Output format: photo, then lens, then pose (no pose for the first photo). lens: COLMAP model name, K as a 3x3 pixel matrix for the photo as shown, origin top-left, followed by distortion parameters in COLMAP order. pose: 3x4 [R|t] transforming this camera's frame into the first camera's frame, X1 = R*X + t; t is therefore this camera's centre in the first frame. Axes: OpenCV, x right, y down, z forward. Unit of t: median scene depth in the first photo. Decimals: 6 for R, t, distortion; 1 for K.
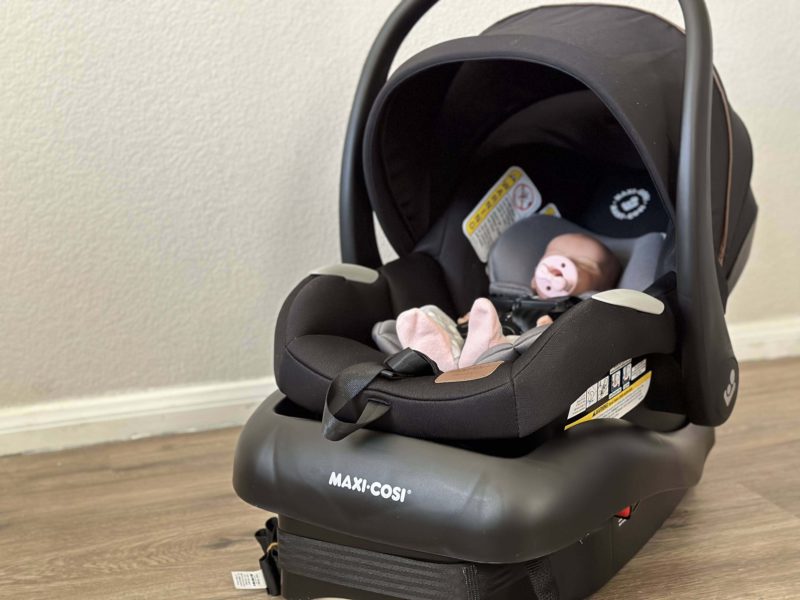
lens RADIAL K [[1132.2, 0, 400.0], [0, 1132.2, 300.0], [0, 0, 1]] dist [0.054568, 0.085584]
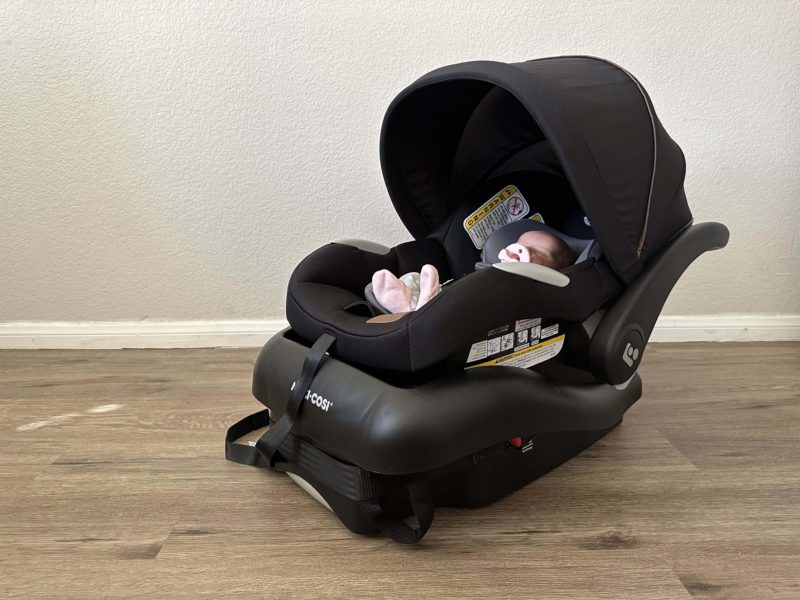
lens RADIAL K [[567.1, 0, 403.0], [0, 567.1, 300.6], [0, 0, 1]] dist [0.056919, -0.095331]
pose [[0.960731, 0.088594, -0.262958, 0.175324], [-0.084712, 0.996064, 0.026087, 0.020075], [0.264235, -0.002786, 0.964454, 0.284385]]
